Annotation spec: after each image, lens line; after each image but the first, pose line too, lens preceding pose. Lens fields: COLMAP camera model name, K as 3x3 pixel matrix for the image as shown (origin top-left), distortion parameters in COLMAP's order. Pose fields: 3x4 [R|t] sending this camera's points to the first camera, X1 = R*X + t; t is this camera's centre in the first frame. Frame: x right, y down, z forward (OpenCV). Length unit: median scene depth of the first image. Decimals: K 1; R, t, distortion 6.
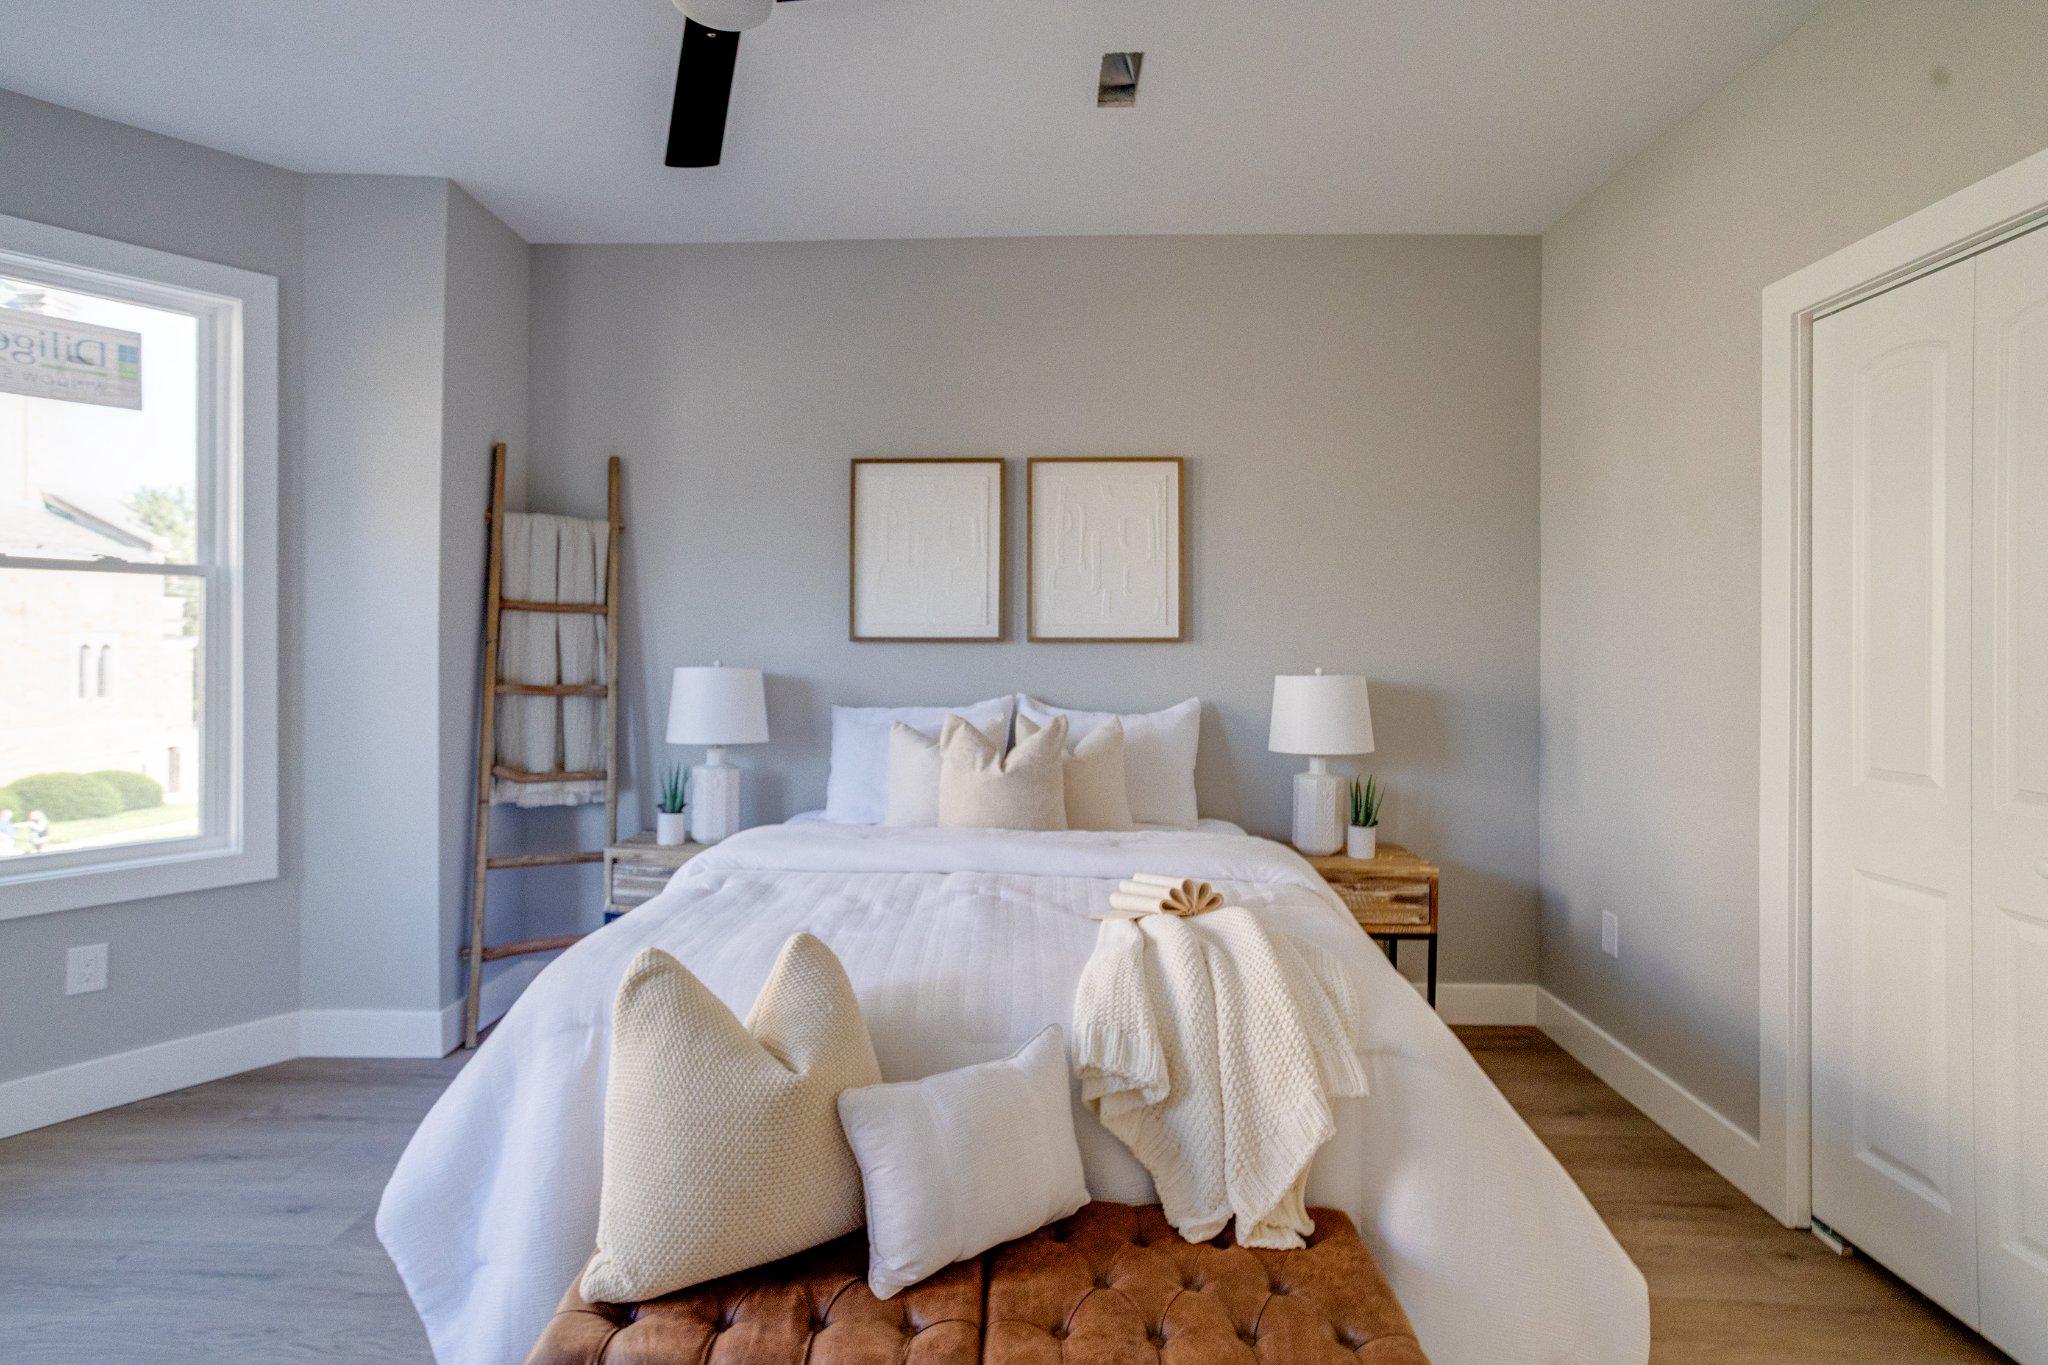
lens RADIAL K [[1010.8, 0, 1011.0], [0, 1010.8, 662.4], [0, 0, 1]] dist [-0.044083, 0.035010]
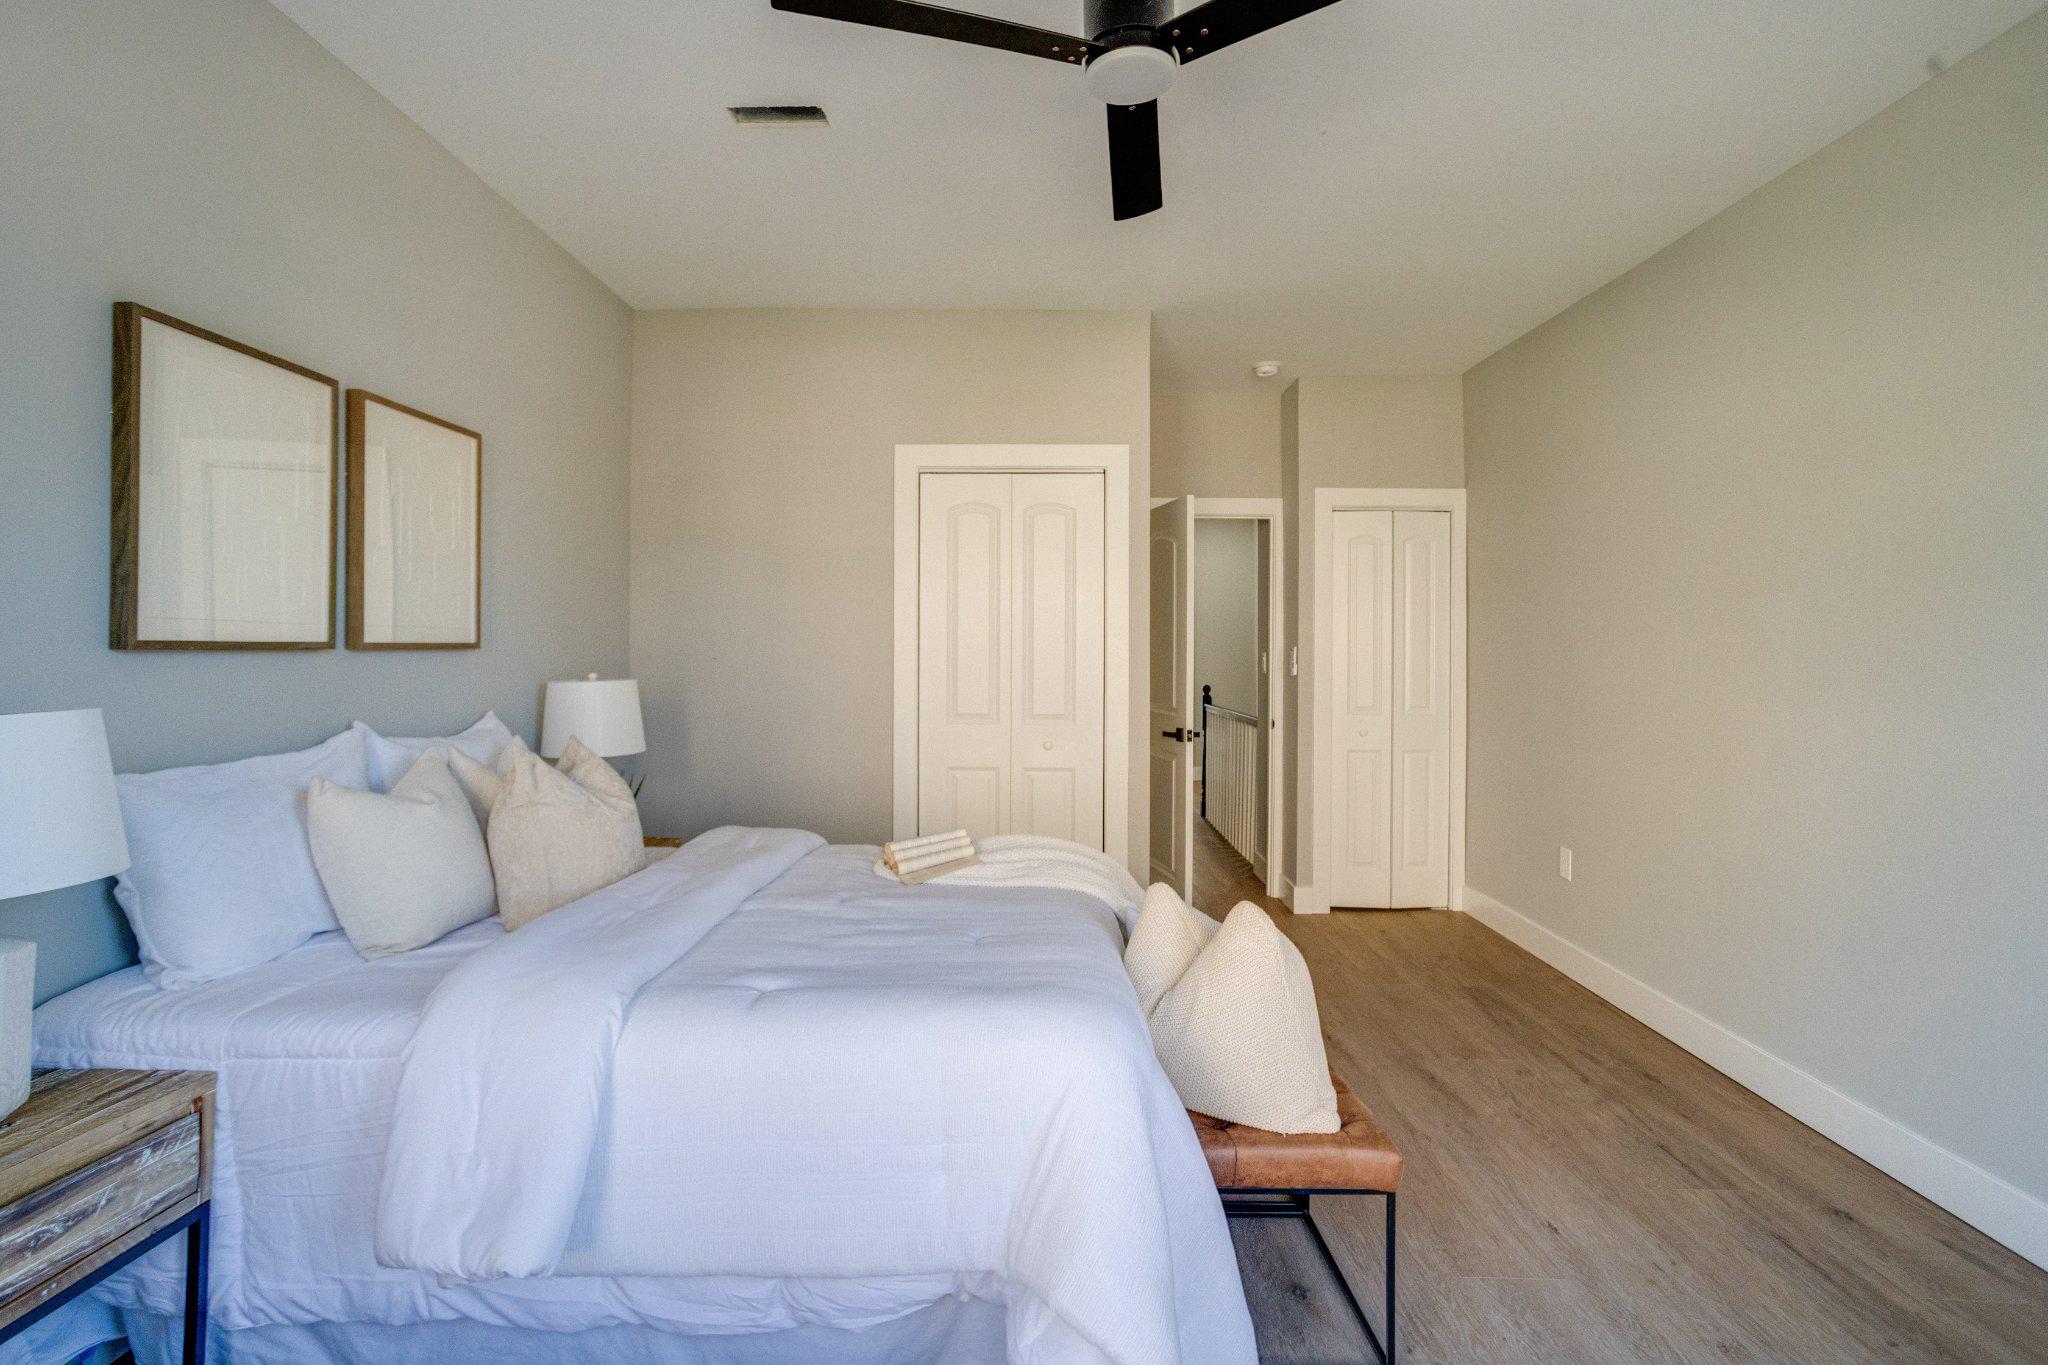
lens RADIAL K [[1010.8, 0, 1011.0], [0, 1010.8, 662.4], [0, 0, 1]] dist [-0.044083, 0.035010]
pose [[-0.002383, -0.015263, 0.999881, -0.687861], [0.021600, 0.999649, 0.015311, -0.011535], [-0.999764, 0.021634, -0.002053, 0.546421]]
